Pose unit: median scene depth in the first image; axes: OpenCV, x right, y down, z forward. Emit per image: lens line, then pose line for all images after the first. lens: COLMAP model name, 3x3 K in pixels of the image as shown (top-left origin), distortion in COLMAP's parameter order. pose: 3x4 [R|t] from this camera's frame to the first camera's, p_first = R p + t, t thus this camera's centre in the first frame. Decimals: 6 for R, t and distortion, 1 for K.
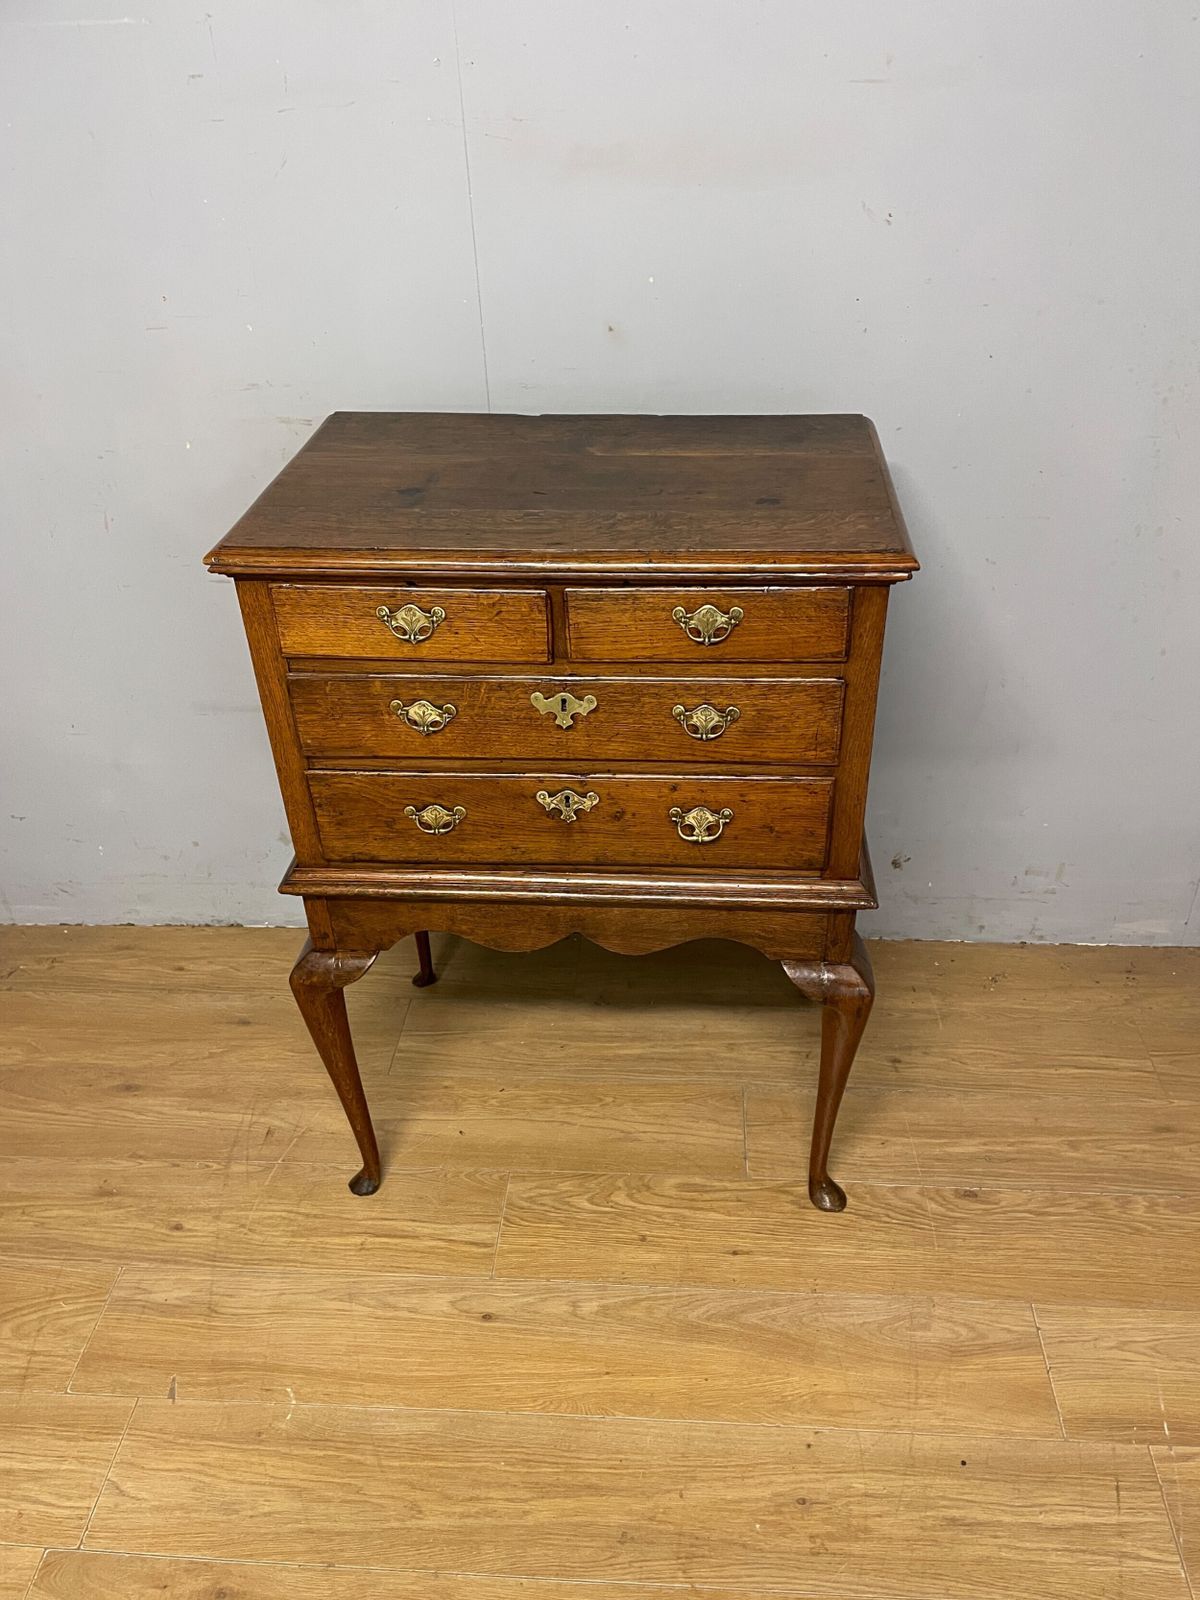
lens RADIAL K [[1216.5, 0, 616.7], [0, 1216.5, 812.2], [0, 0, 1]] dist [0.094825, -0.123129]
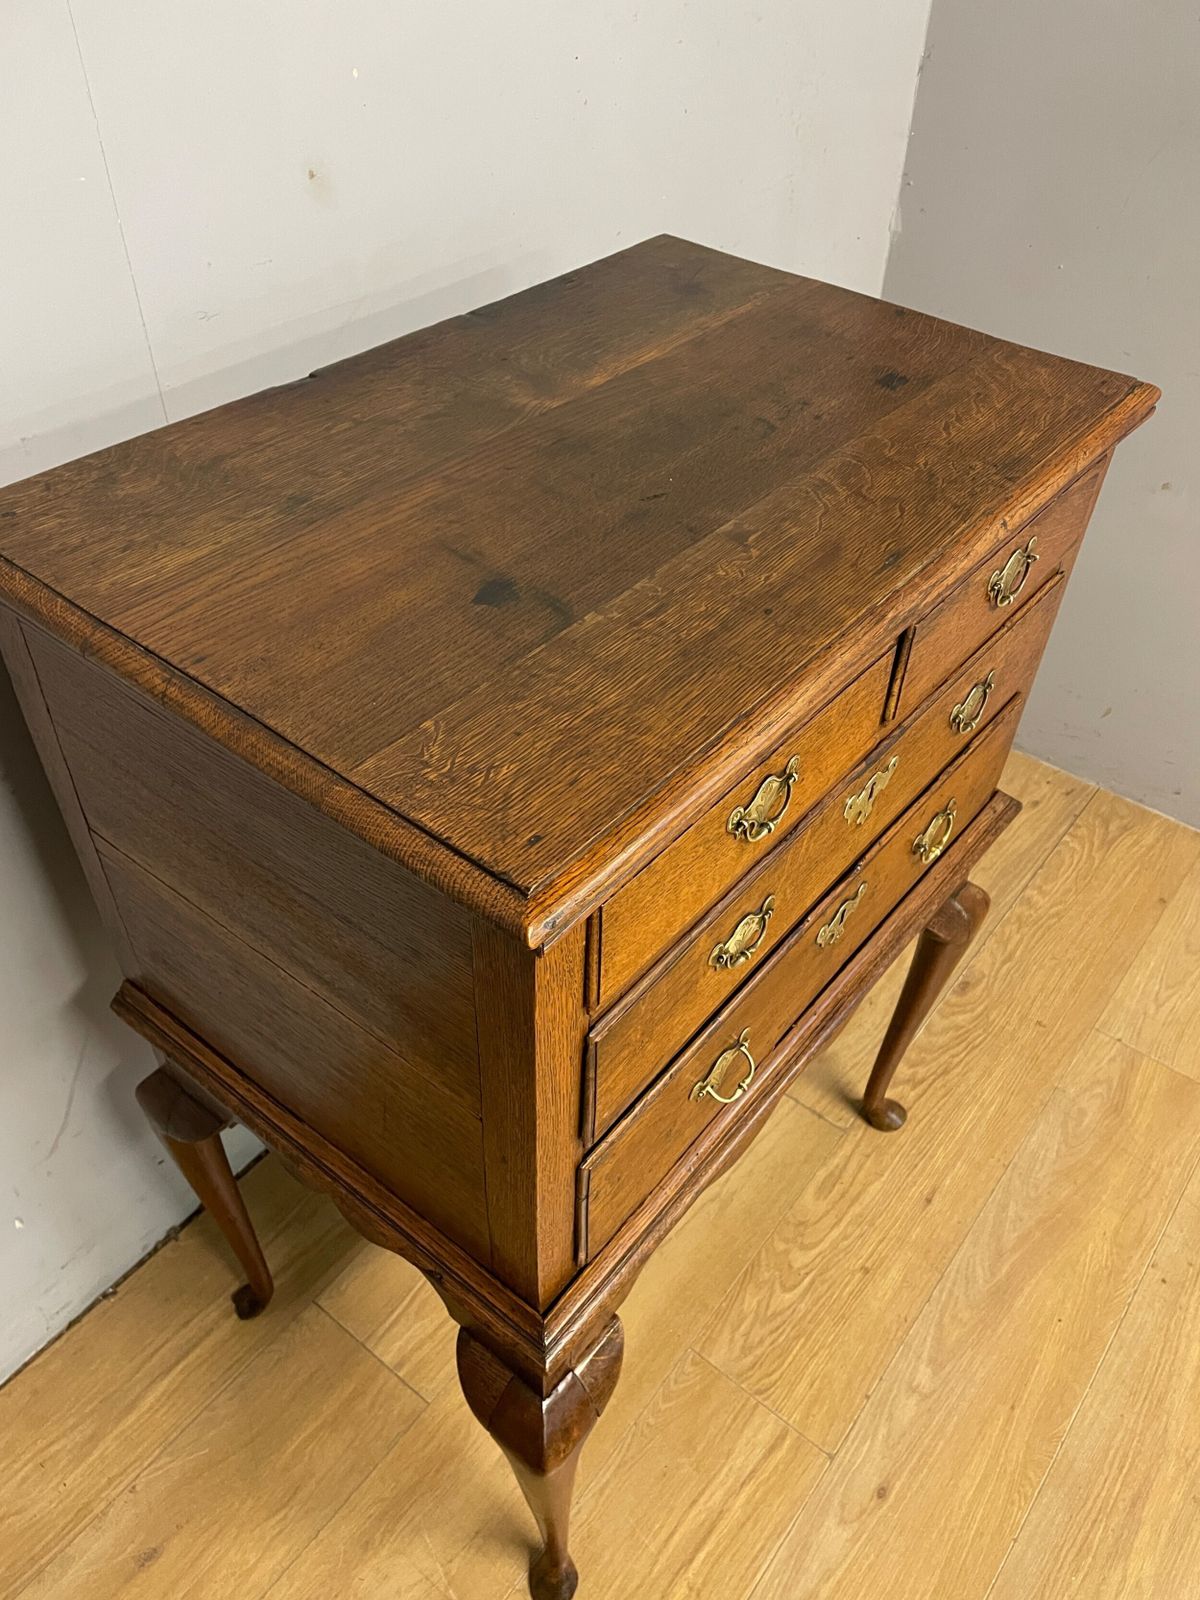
lens RADIAL K [[1216.5, 0, 610.0], [0, 1216.5, 809.5], [0, 0, 1]] dist [0.094825, -0.123129]
pose [[0.561941, -0.532554, 0.632937, -0.461112], [0.422748, 0.842598, 0.333634, -0.284098], [-0.710990, 0.080090, 0.698627, 0.533948]]
